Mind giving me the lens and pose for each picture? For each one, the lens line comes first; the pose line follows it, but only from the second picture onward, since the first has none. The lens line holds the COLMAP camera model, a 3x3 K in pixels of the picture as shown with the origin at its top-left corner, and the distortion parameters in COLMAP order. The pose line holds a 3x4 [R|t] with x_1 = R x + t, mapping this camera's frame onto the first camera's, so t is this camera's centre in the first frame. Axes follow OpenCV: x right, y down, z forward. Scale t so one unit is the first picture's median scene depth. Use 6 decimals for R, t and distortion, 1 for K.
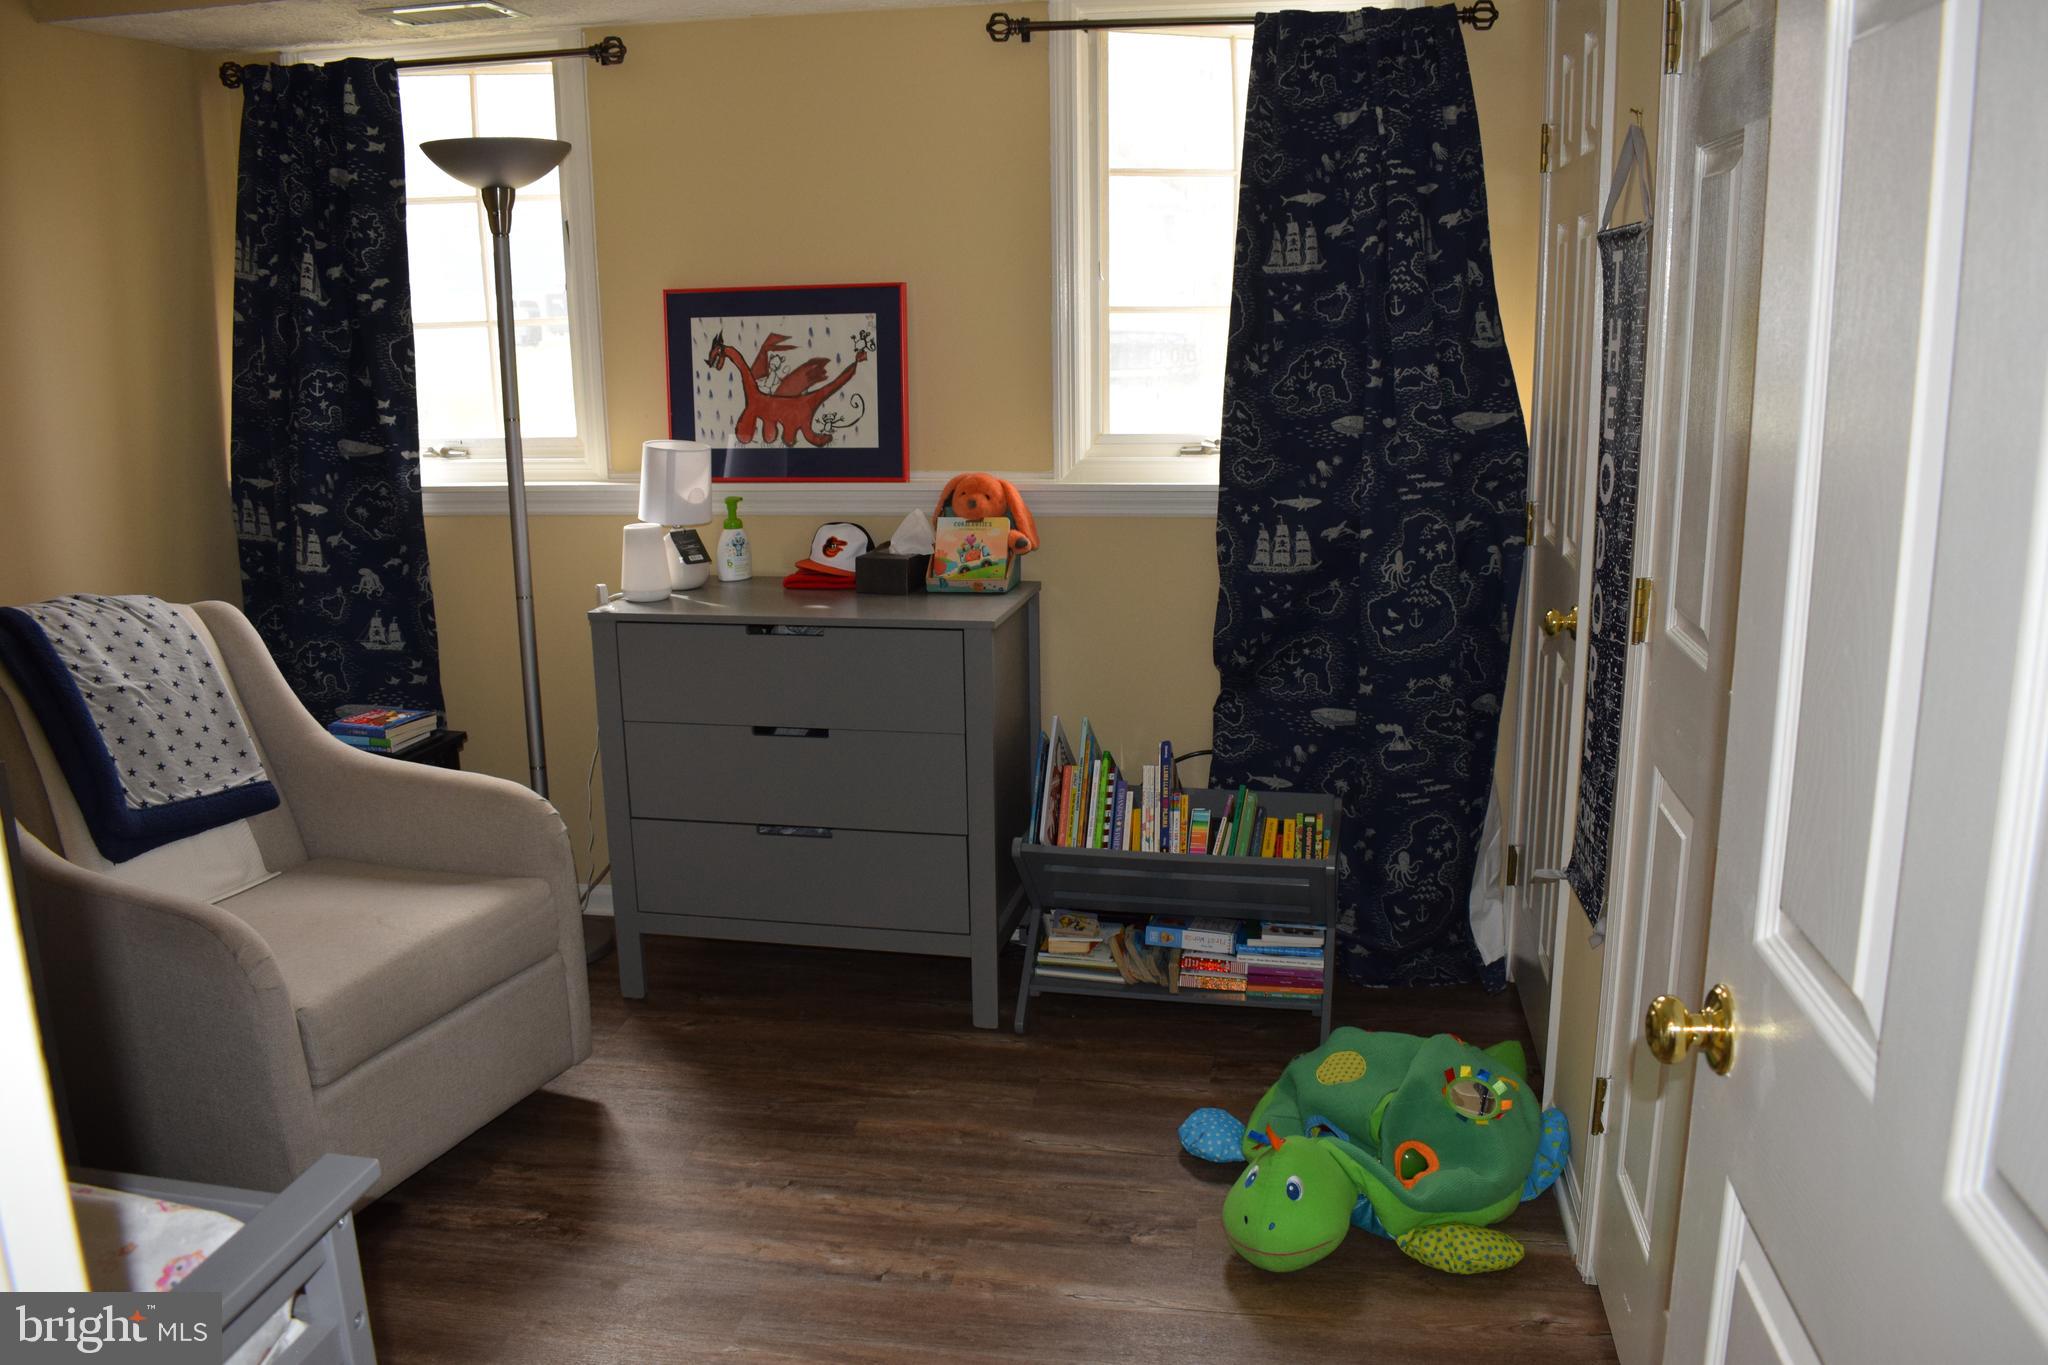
lens RADIAL K [[1589.5, 0, 1024.0], [0, 1589.5, 682.5], [0, 0, 1]] dist [-0.102054, 0.017248]
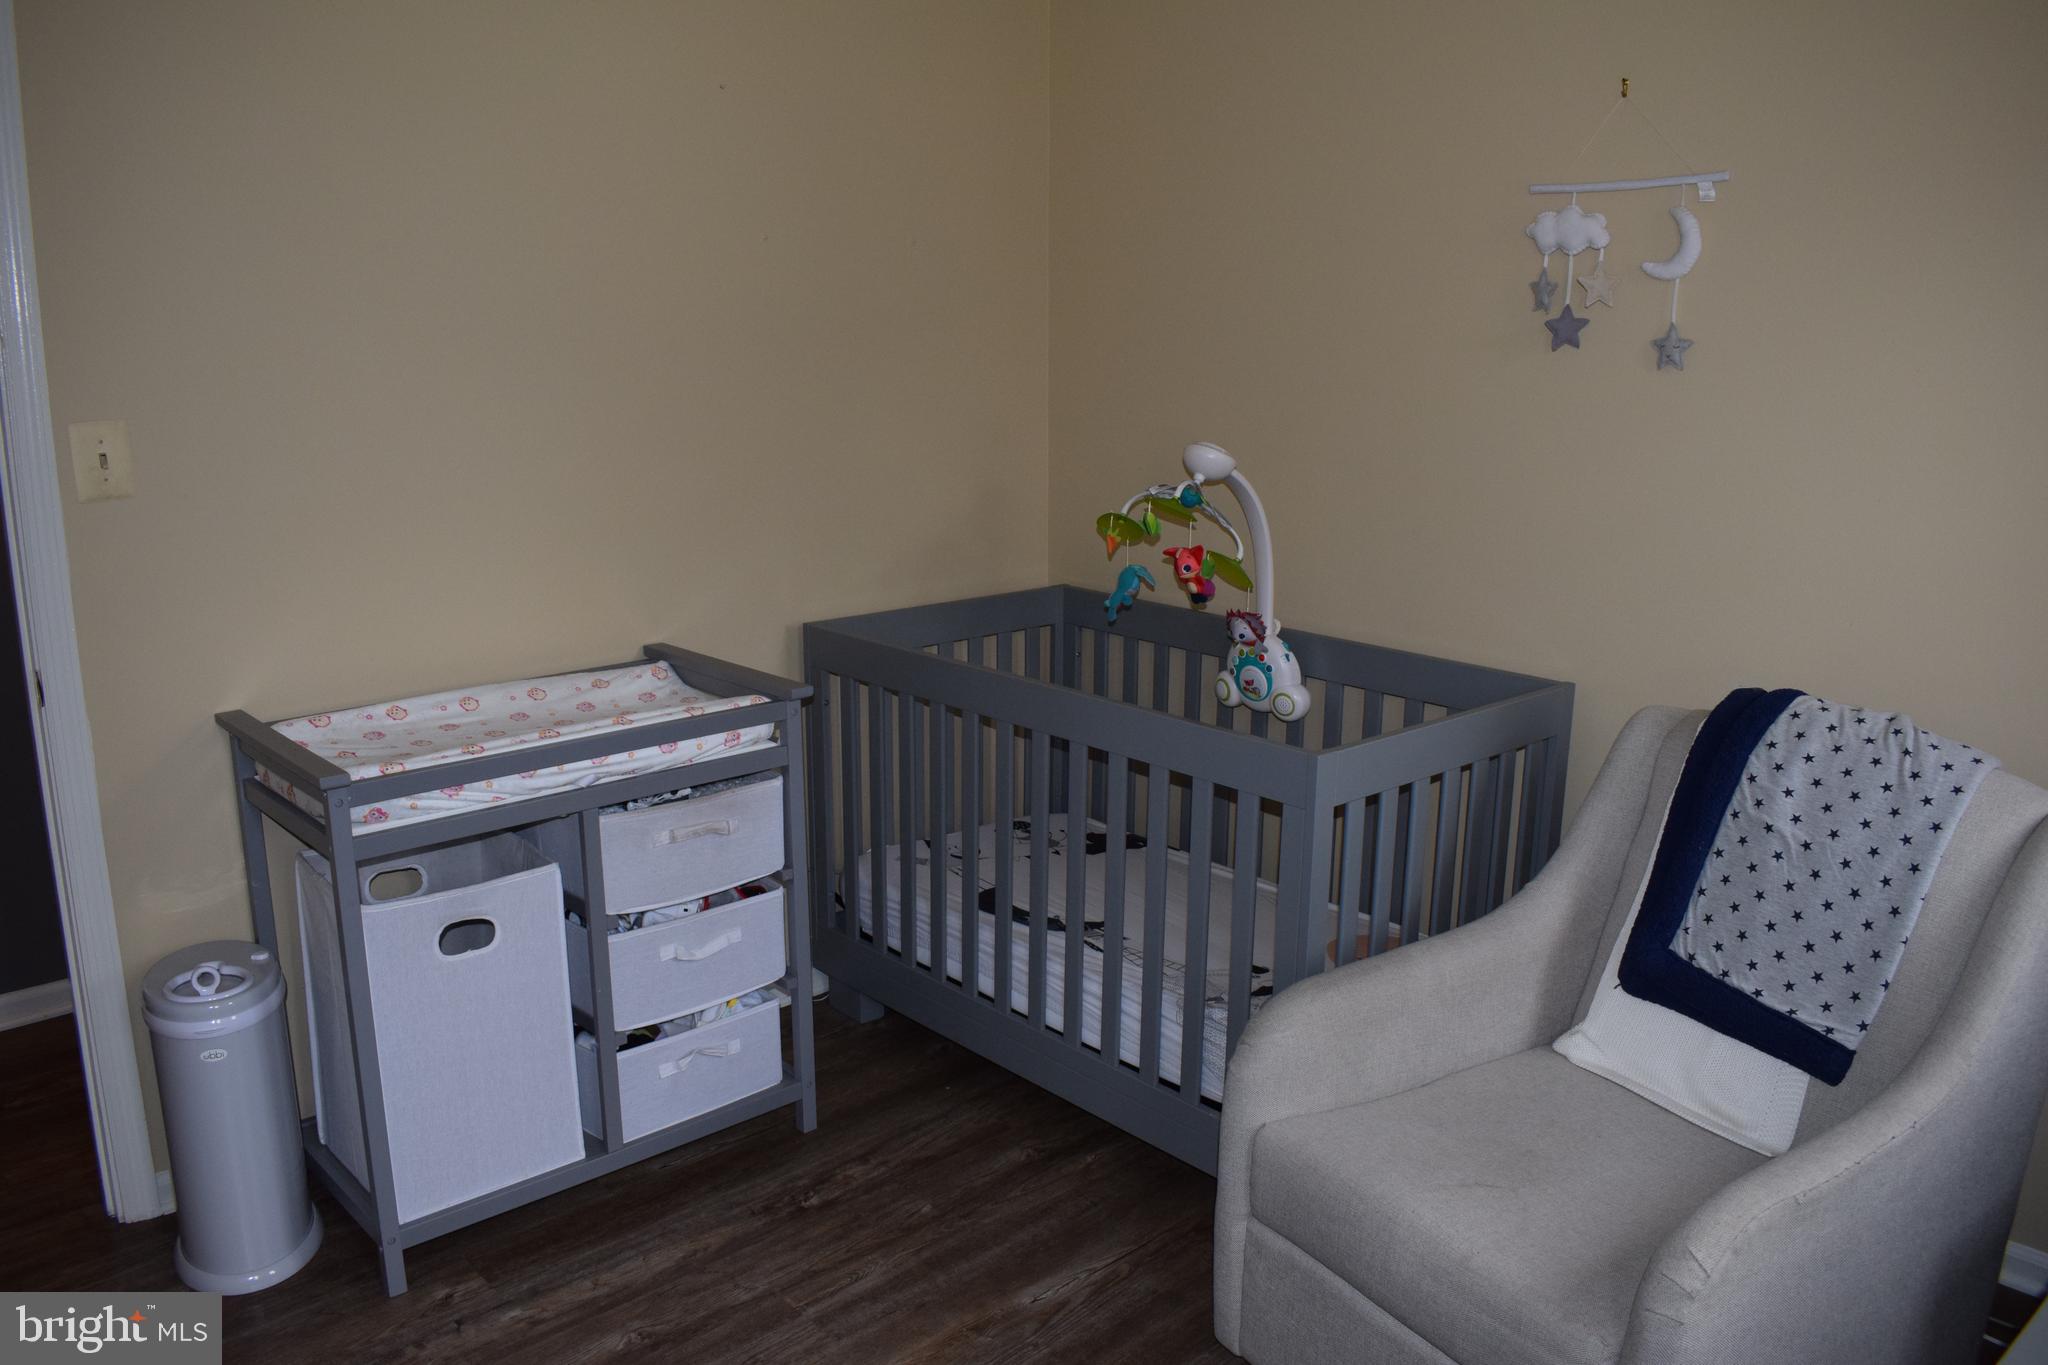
lens RADIAL K [[1589.5, 0, 1024.0], [0, 1589.5, 682.5], [0, 0, 1]] dist [-0.102054, 0.017248]
pose [[-0.591424, 0.189847, -0.783693, 0.198293], [-0.192312, 0.910636, 0.365729, -0.233814], [0.783092, 0.367014, -0.502063, 0.907217]]
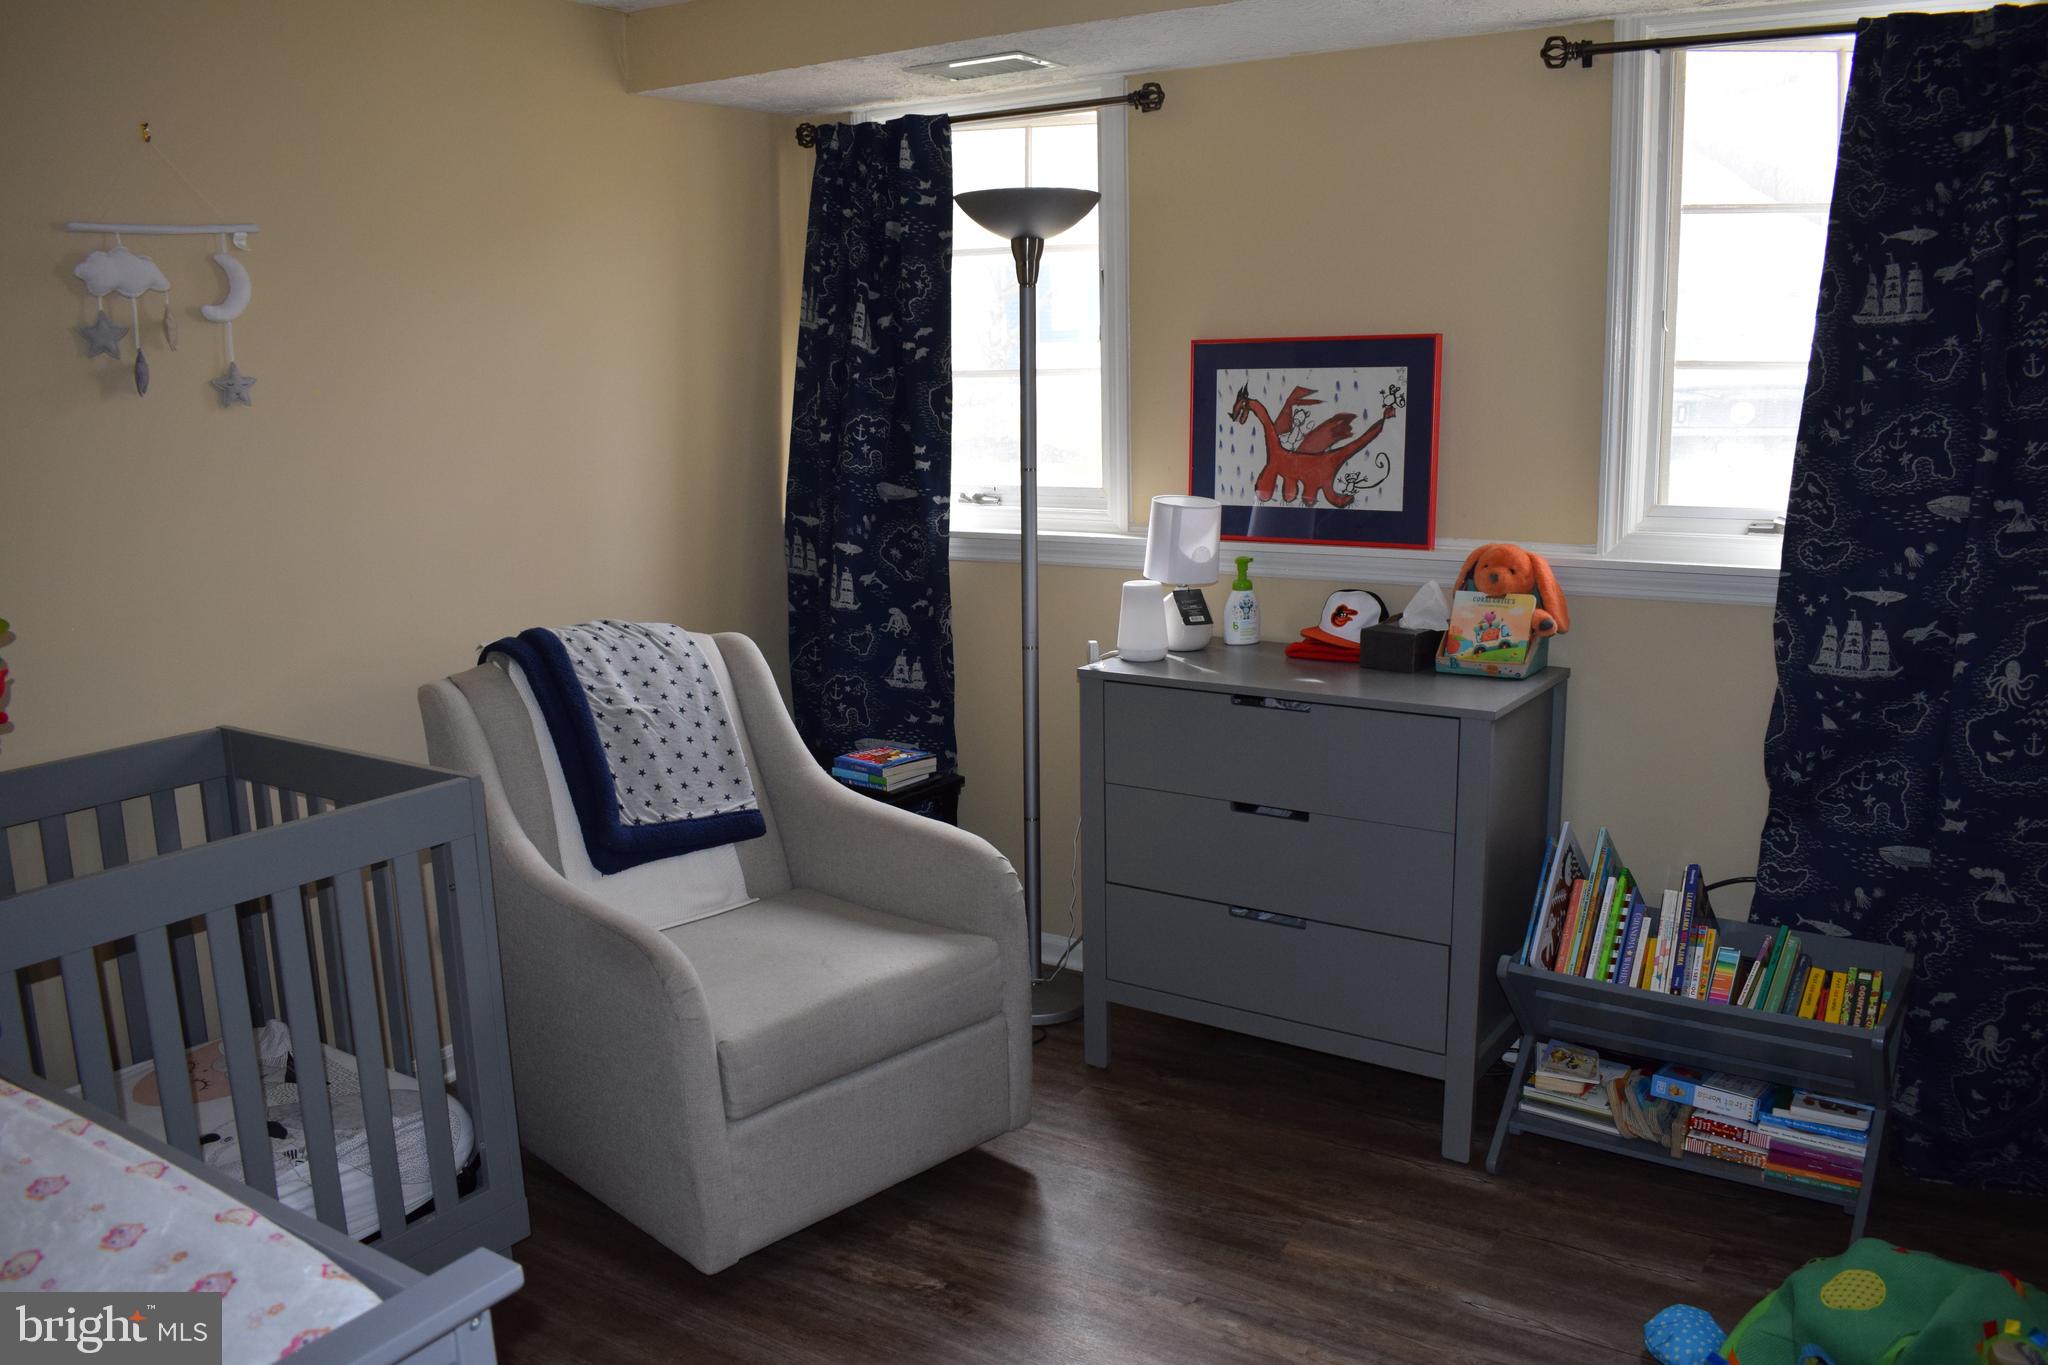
lens RADIAL K [[1589.5, 0, 1024.0], [0, 1589.5, 682.5], [0, 0, 1]] dist [-0.102054, 0.017248]
pose [[0.921806, 0.071258, -0.381046, 0.068777], [-0.082228, 0.996534, -0.012563, -0.020667], [0.378831, 0.042913, 0.924471, 0.075575]]
